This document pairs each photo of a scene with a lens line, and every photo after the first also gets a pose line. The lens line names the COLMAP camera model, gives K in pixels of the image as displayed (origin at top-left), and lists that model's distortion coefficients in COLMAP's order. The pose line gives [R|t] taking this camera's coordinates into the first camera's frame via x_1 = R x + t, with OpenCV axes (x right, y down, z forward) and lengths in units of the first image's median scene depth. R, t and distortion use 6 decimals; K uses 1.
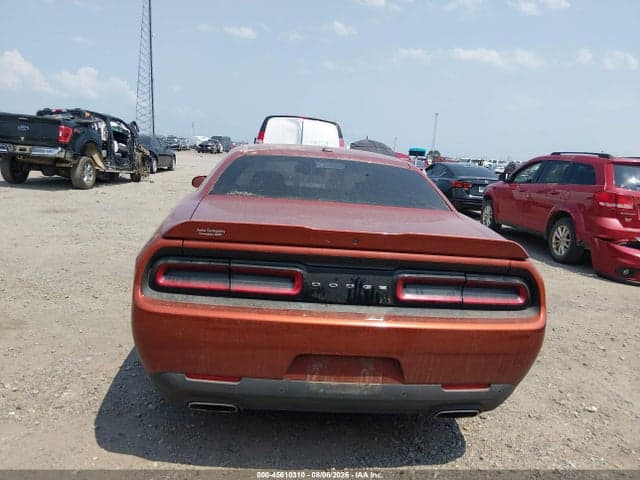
lens RADIAL K [[486.4, 0, 319.1], [0, 486.4, 237.1], [0, 0, 1]] dist [0.035899, -0.078001]
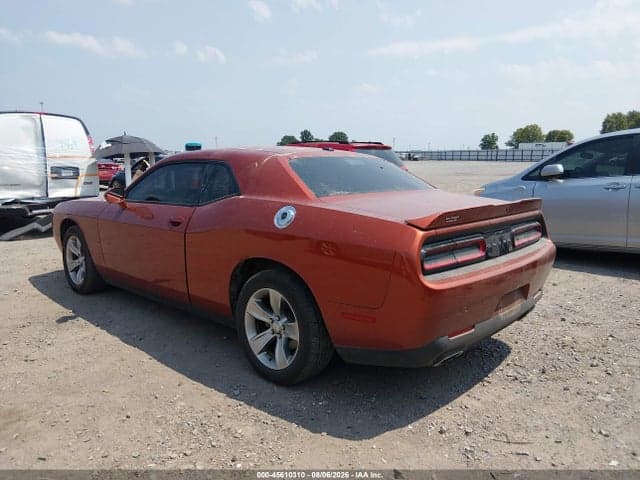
lens RADIAL K [[486.4, 0, 317.0], [0, 486.4, 244.2], [0, 0, 1]] dist [0.035899, -0.078001]
pose [[0.741233, -0.185314, 0.645160, -0.191421], [0.162891, 0.982066, 0.094938, -0.017927], [-0.651183, 0.034720, 0.758126, 0.040493]]
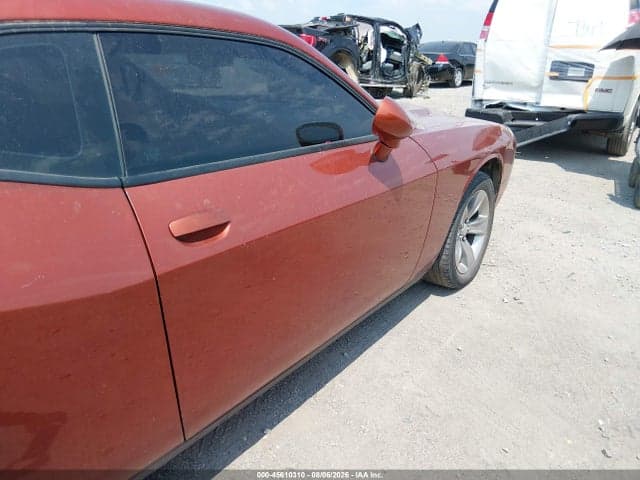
lens RADIAL K [[486.4, 0, 322.7], [0, 486.4, 240.9], [0, 0, 1]] dist [0.035899, -0.078001]
pose [[0.736688, 0.184025, -0.650712, 0.138938], [-0.070932, 0.977980, 0.196274, -0.024803], [0.672502, -0.098436, 0.733519, 0.255047]]
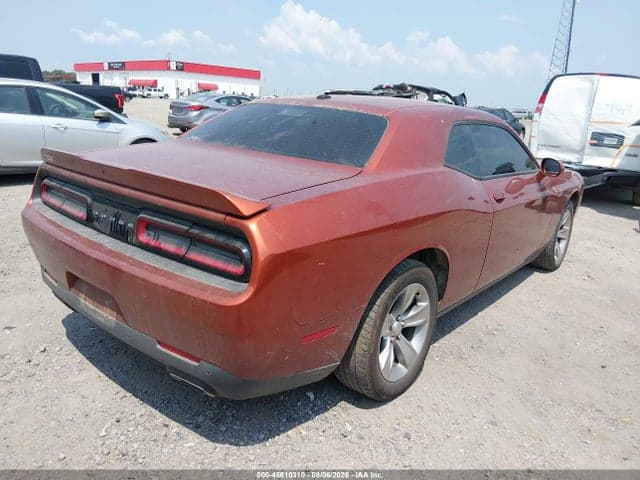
lens RADIAL K [[486.4, 0, 321.2], [0, 486.4, 241.4], [0, 0, 1]] dist [0.035899, -0.078001]
pose [[0.713416, 0.154971, -0.683389, 0.164216], [-0.119456, 0.987860, 0.099310, -0.001152], [0.690483, 0.010786, 0.723268, 0.084951]]
